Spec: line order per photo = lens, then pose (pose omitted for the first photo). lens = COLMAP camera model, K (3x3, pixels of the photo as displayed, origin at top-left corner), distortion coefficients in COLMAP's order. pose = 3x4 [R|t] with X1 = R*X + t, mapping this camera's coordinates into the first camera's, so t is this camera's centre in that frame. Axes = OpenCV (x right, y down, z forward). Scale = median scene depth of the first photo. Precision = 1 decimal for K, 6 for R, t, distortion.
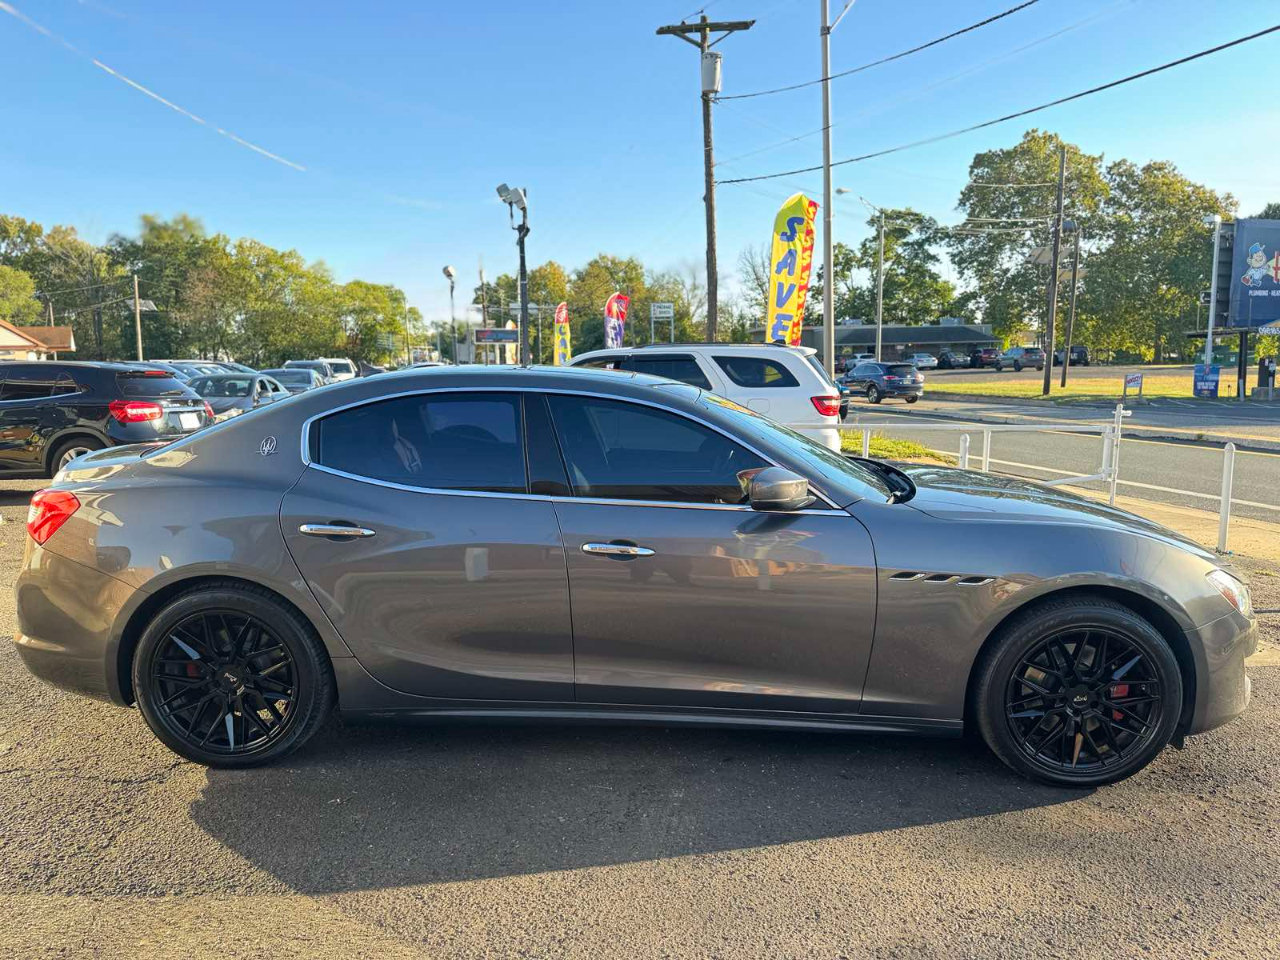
lens RADIAL K [[891.8, 0, 643.5], [0, 891.8, 483.7], [0, 0, 1]] dist [0.027767, -0.040895]
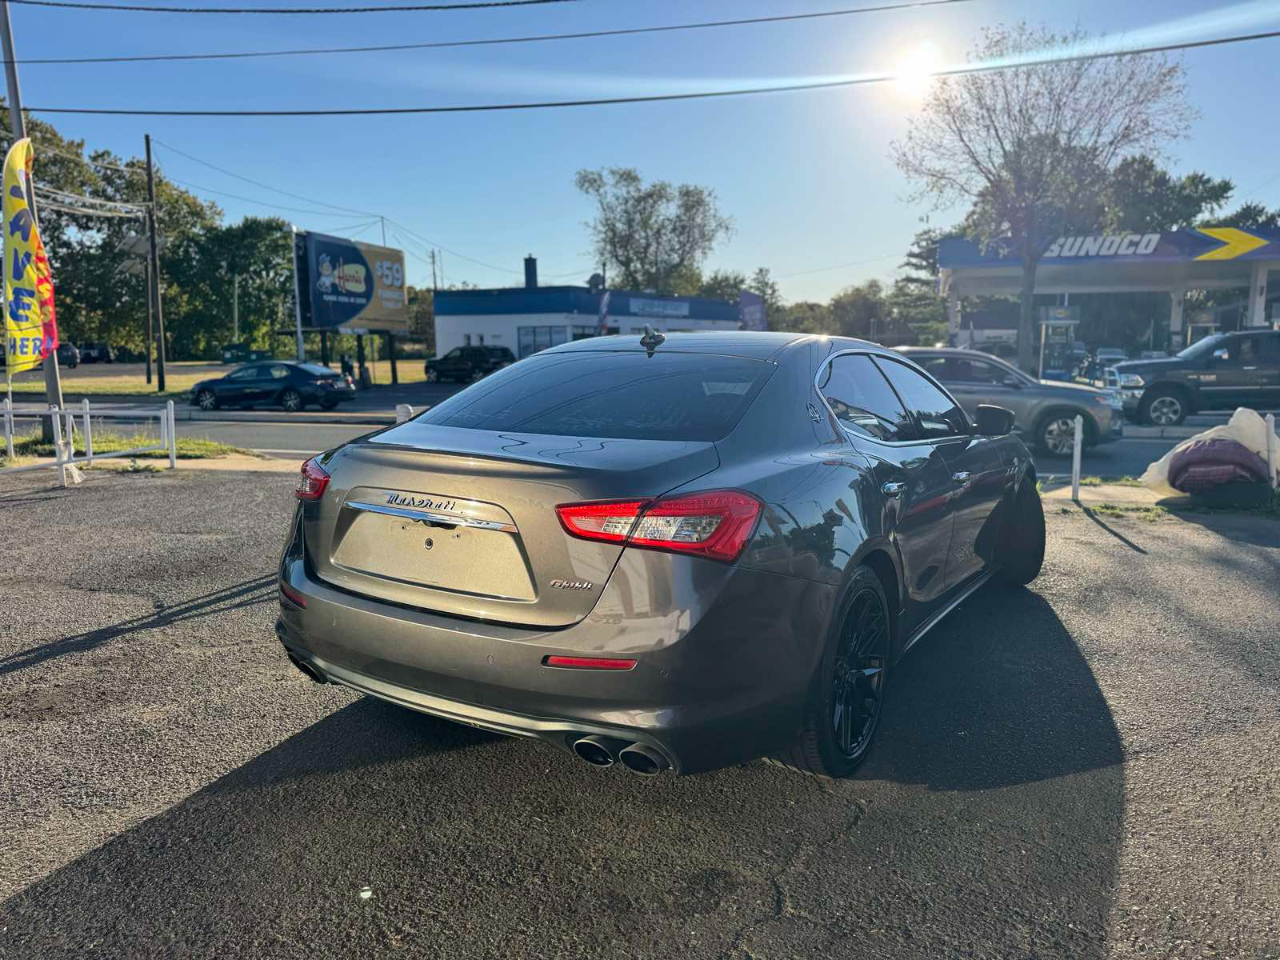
lens RADIAL K [[891.8, 0, 651.2], [0, 891.8, 480.9], [0, 0, 1]] dist [0.027767, -0.040895]
pose [[0.495038, -0.116244, 0.861060, -0.135606], [0.118021, 0.990821, 0.065910, -0.005662], [-0.860818, 0.068995, 0.504214, 0.074820]]
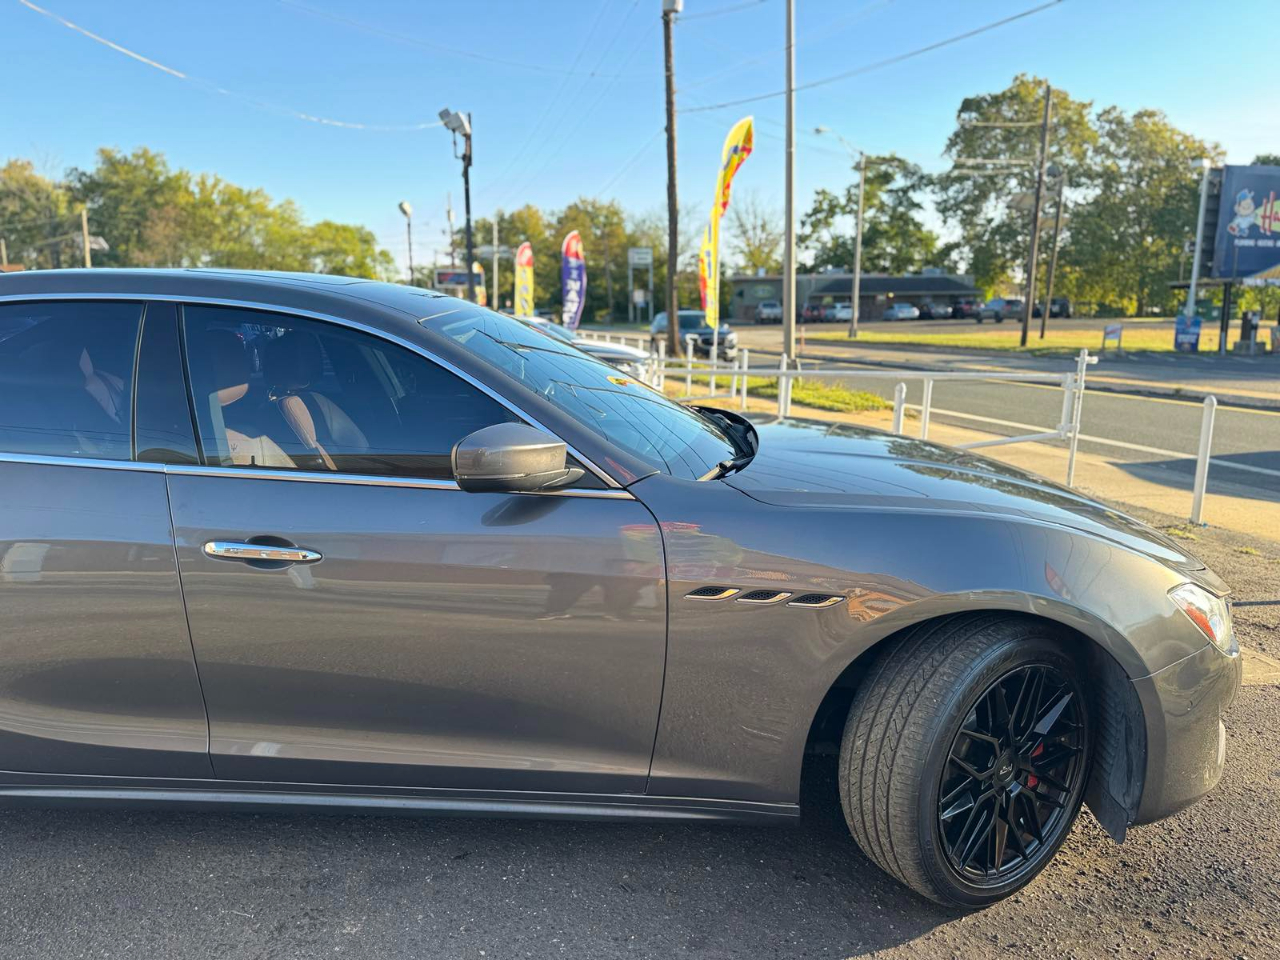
lens RADIAL K [[891.8, 0, 645.4], [0, 891.8, 483.5], [0, 0, 1]] dist [0.027767, -0.040895]
pose [[0.999749, 0.007810, 0.021016, 0.023626], [-0.008955, 0.998448, 0.054973, -0.001169], [-0.020554, -0.055148, 0.998267, 0.036612]]
